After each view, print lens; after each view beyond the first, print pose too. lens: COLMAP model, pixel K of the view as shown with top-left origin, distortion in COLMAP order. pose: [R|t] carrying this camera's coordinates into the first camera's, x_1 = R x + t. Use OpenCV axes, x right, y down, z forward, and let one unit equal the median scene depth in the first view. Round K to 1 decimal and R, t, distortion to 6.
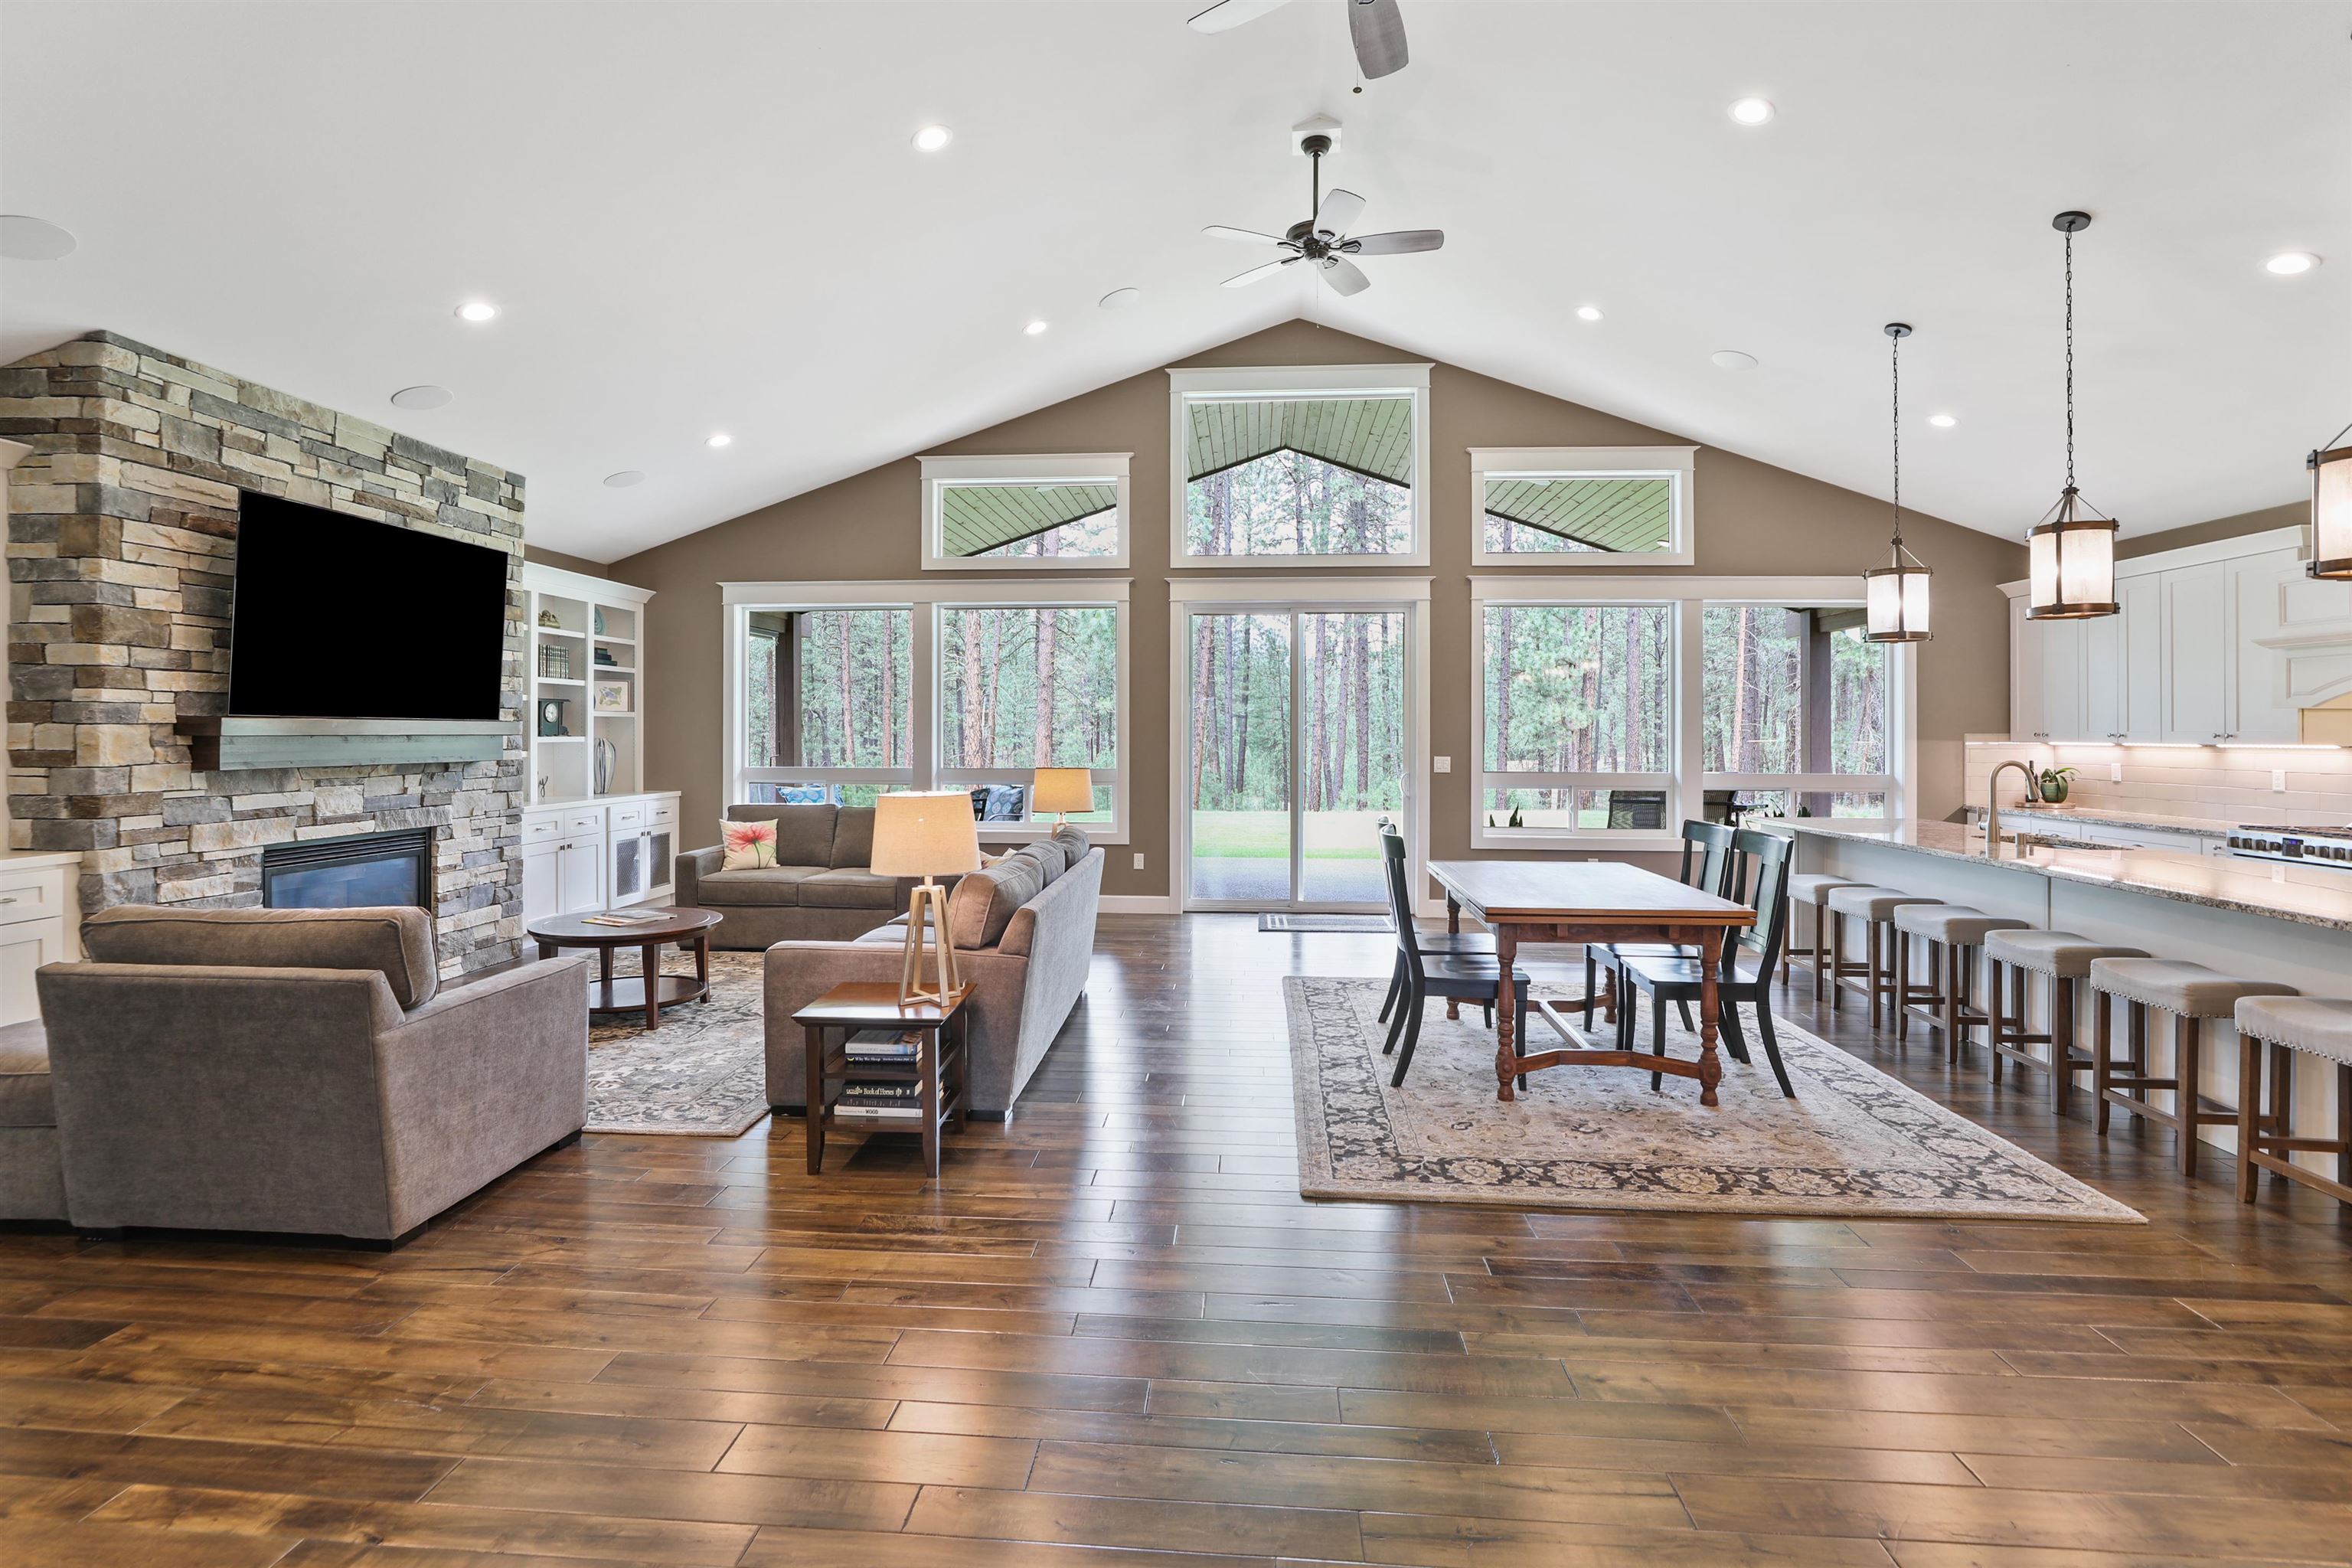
lens RADIAL K [[1103.7, 0, 1182.1], [0, 1103.7, 726.5], [0, 0, 1]] dist [-0.019560, 0.003373]
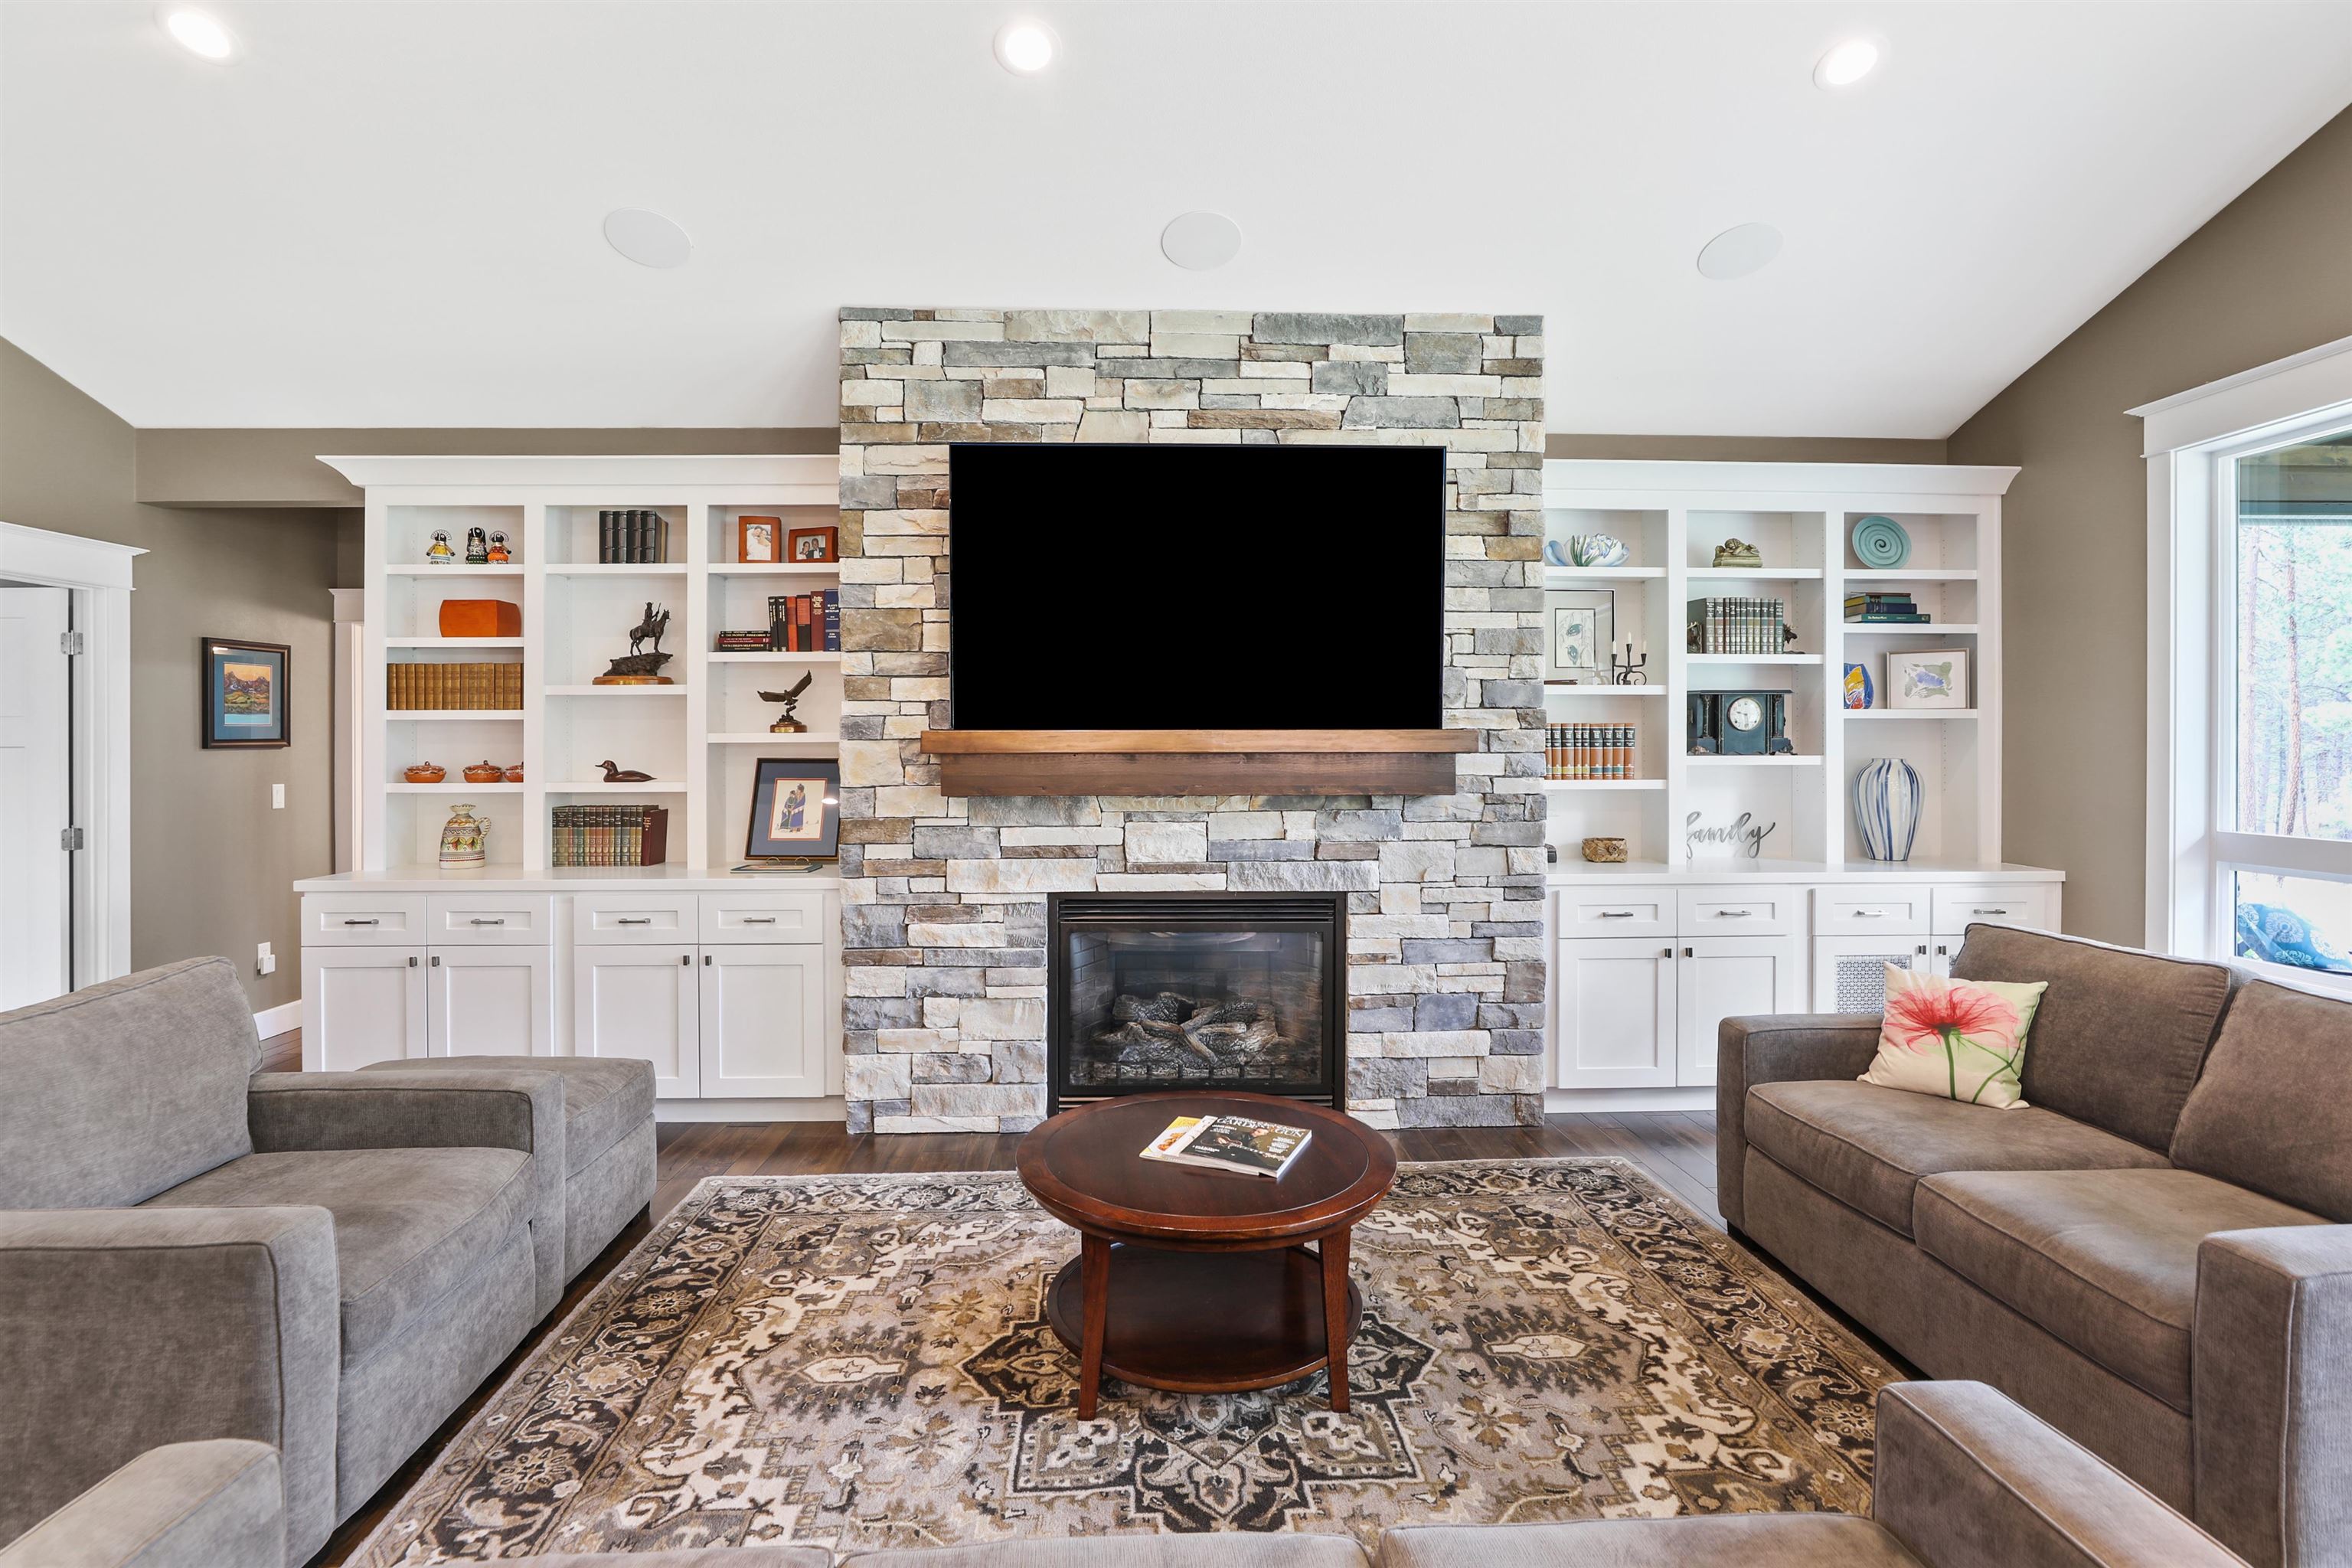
lens RADIAL K [[1103.7, 0, 1148.4], [0, 1103.7, 756.7], [0, 0, 1]] dist [-0.019560, 0.003373]
pose [[0.092305, 0.007880, -0.995700, -0.038059], [0.005419, 0.999950, 0.008416, 0.004010], [0.995716, -0.006173, 0.092258, 0.901749]]
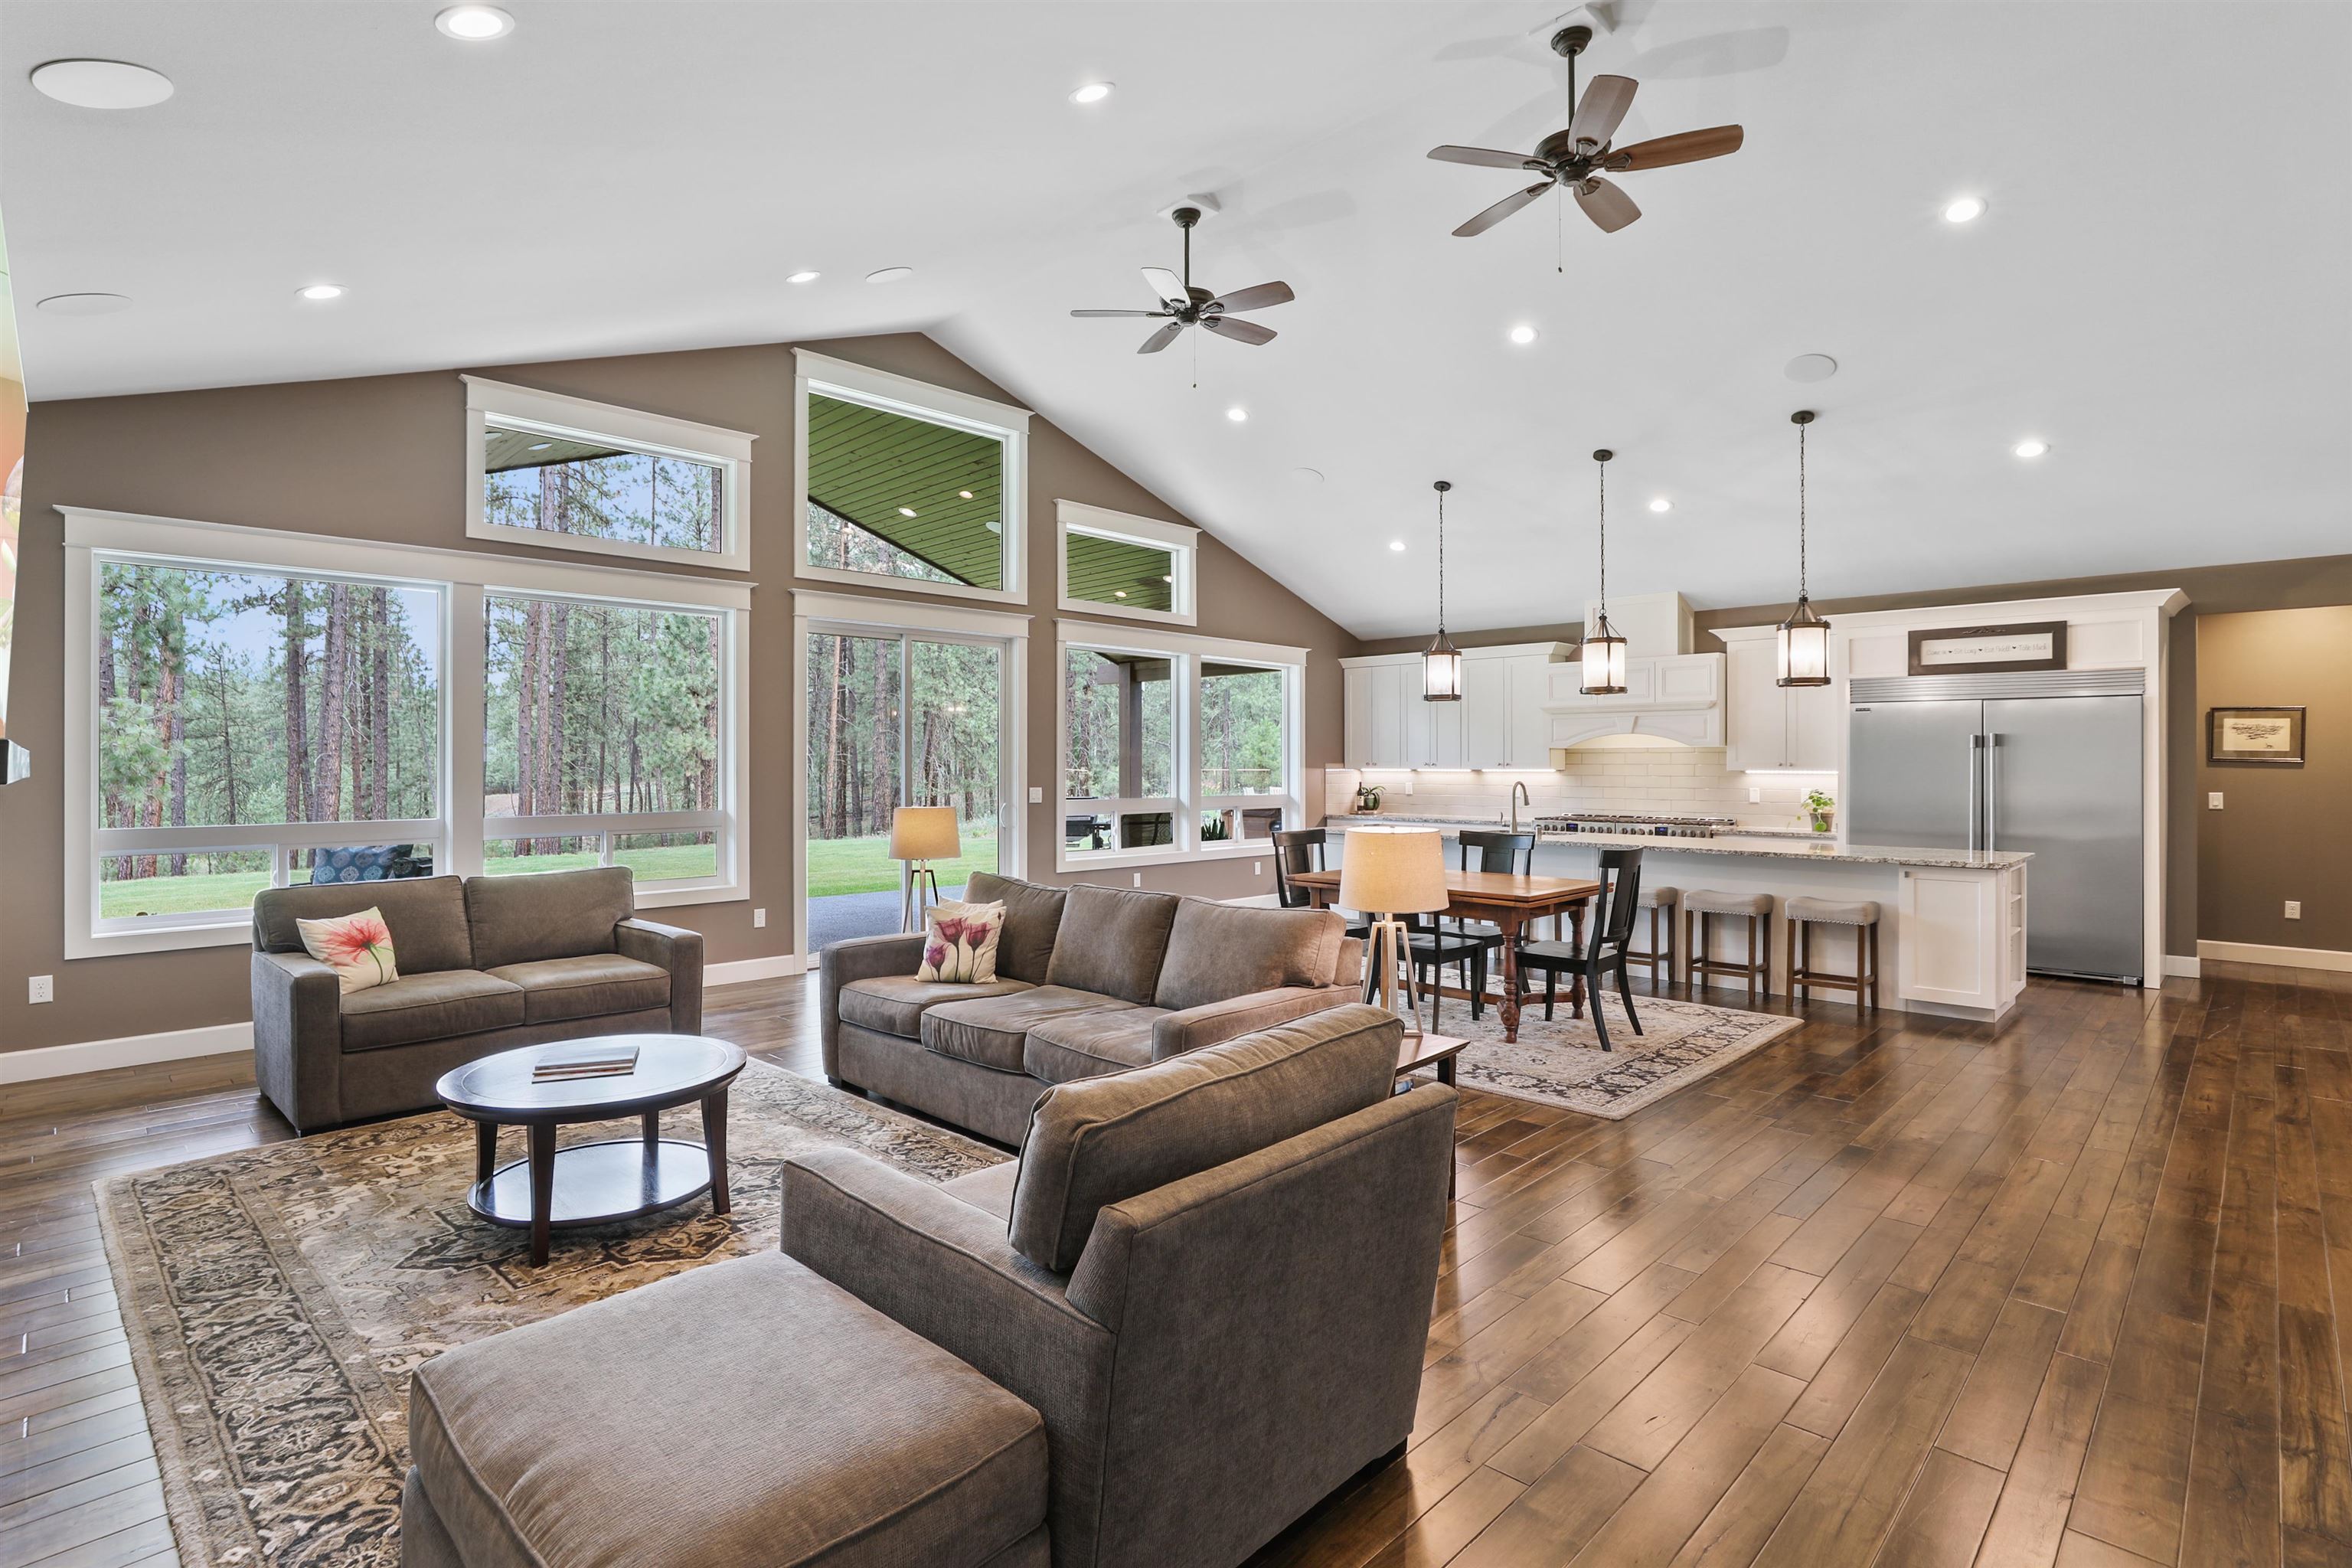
lens RADIAL K [[1103.7, 0, 1176.5], [0, 1103.7, 752.2], [0, 0, 1]] dist [-0.019560, 0.003373]
pose [[0.657719, 0.003532, 0.753255, -0.736026], [-0.000368, 0.999990, -0.004367, -0.002448], [-0.753263, 0.002595, 0.657714, 0.323551]]
